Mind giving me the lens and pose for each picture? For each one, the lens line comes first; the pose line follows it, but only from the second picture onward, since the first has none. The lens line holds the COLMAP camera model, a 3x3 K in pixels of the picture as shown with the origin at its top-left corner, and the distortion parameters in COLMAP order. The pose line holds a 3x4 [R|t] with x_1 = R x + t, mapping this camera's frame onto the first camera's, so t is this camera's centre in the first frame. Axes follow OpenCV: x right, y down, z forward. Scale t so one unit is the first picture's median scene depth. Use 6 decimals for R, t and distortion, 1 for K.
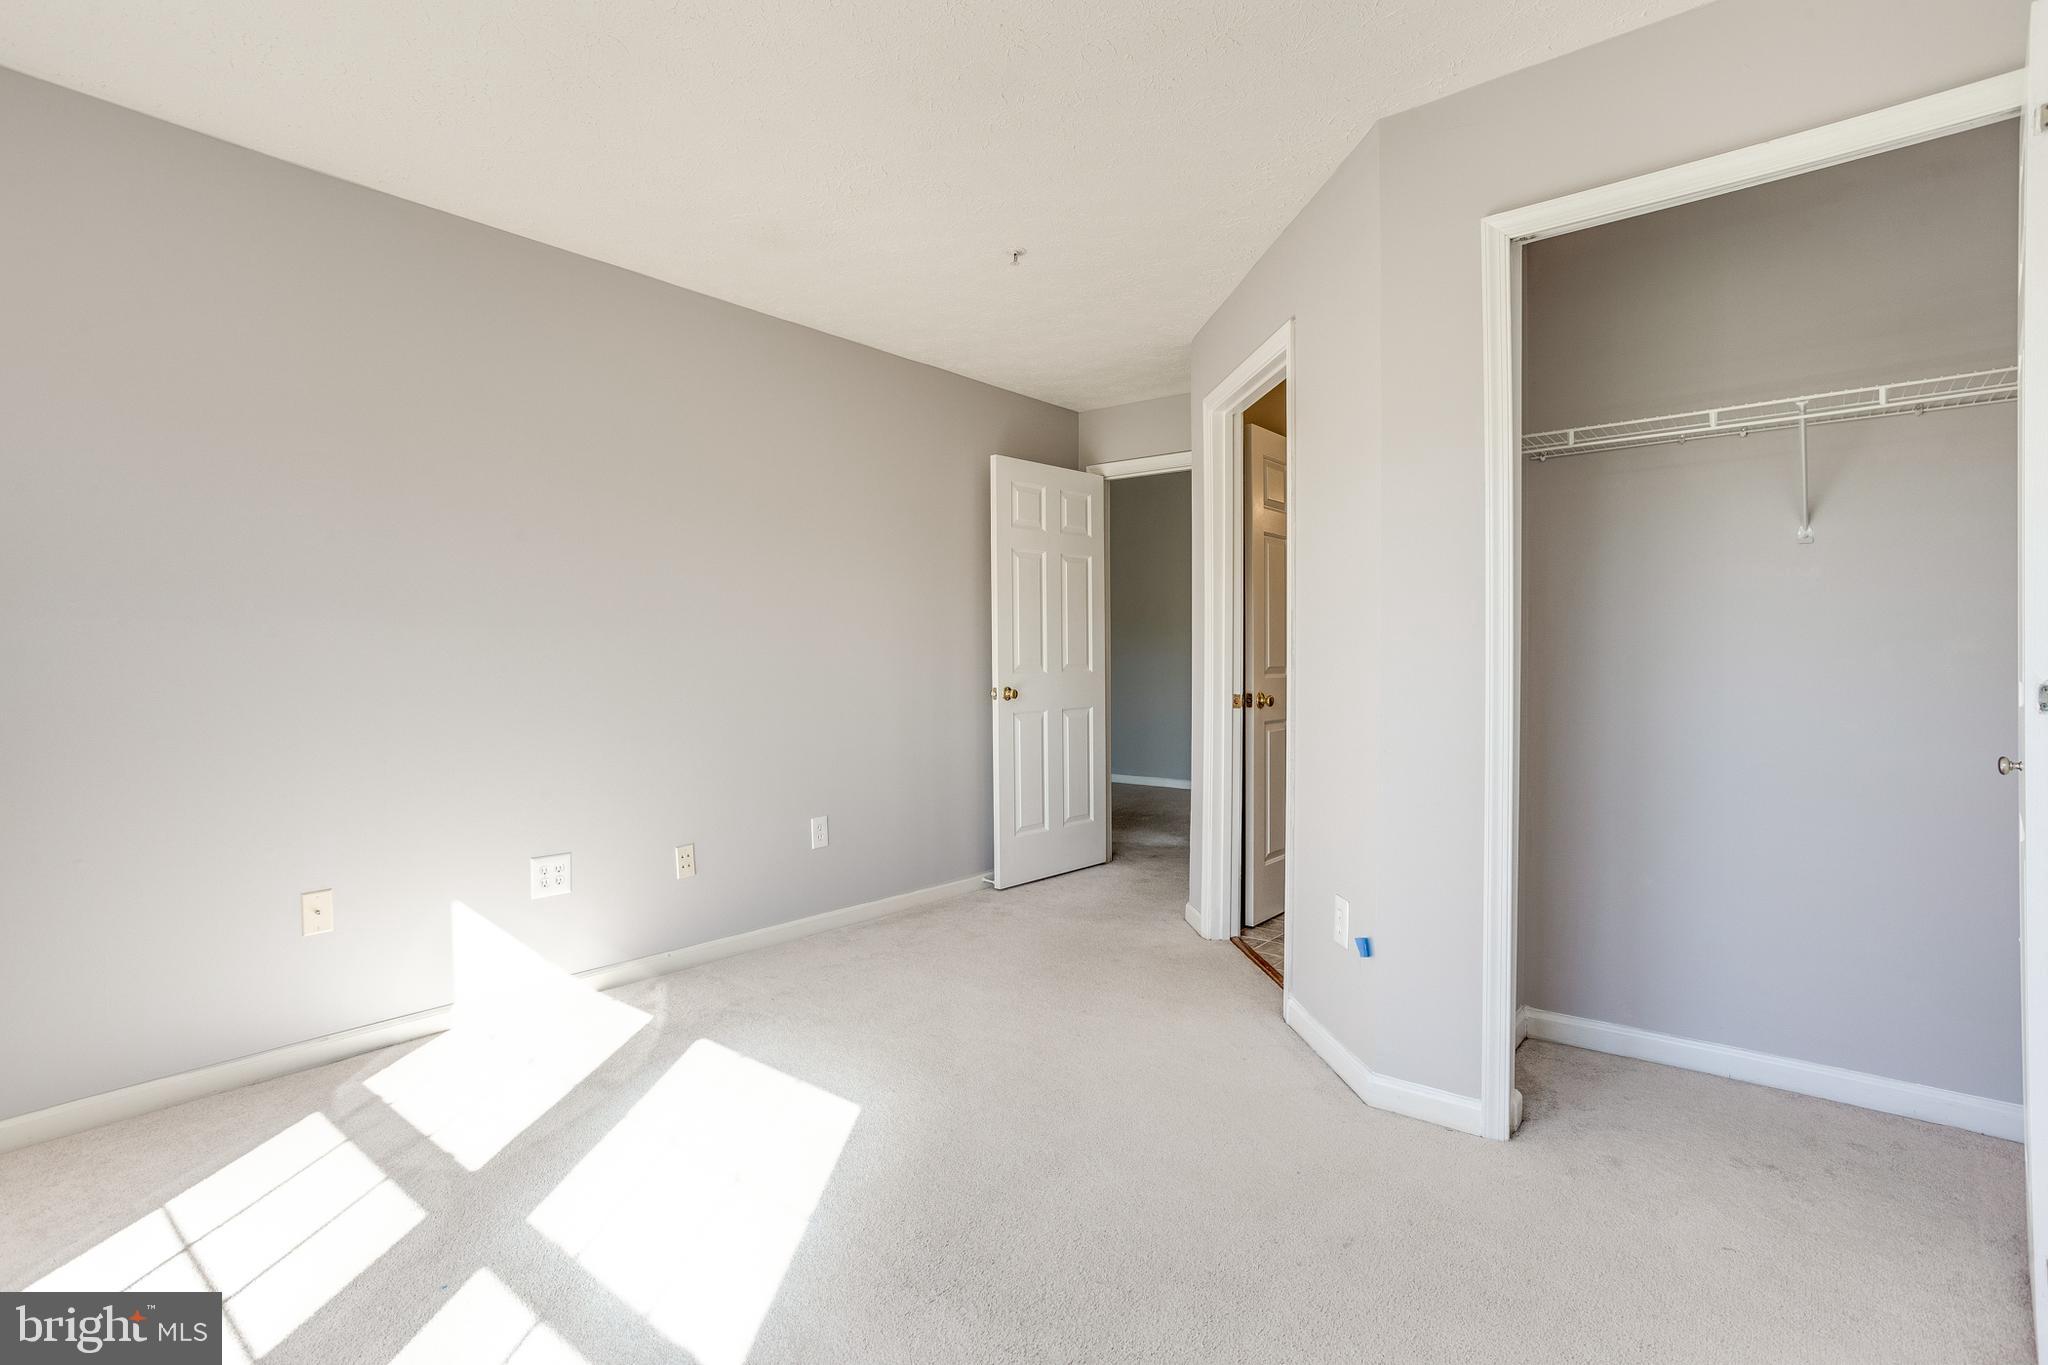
lens RADIAL K [[991.6, 0, 1021.7], [0, 991.6, 673.8], [0, 0, 1]] dist [-0.042106, 0.020576]
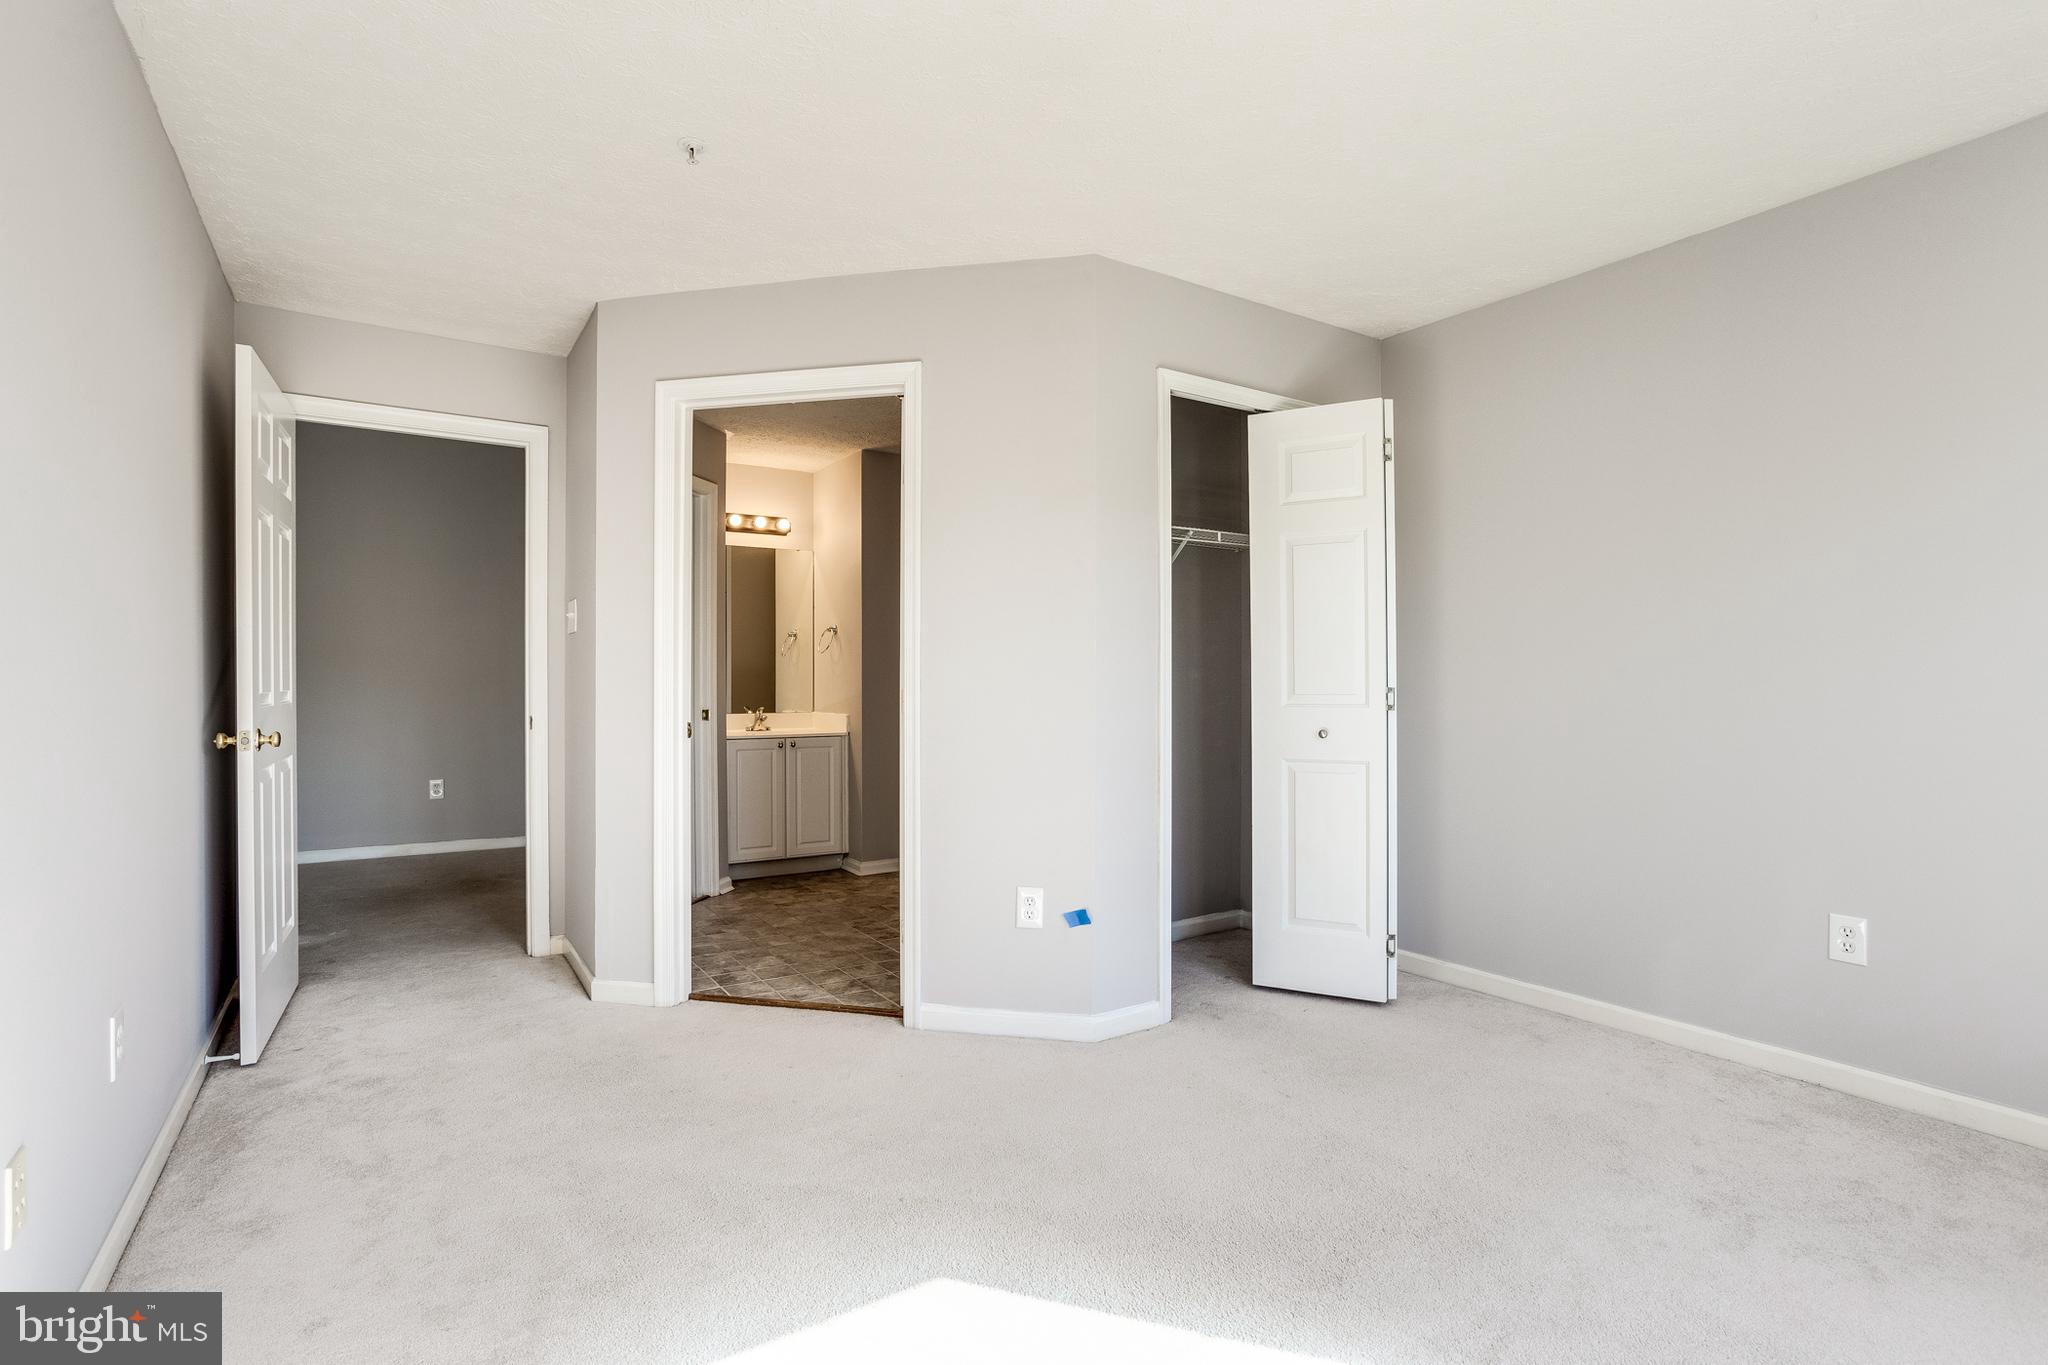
lens RADIAL K [[991.6, 0, 1031.2], [0, 991.6, 685.1], [0, 0, 1]] dist [-0.042106, 0.020576]
pose [[0.288641, -0.004527, 0.957427, -0.541048], [0.012682, 0.999919, 0.000905, -0.009572], [-0.957354, 0.011880, 0.288675, 0.444868]]
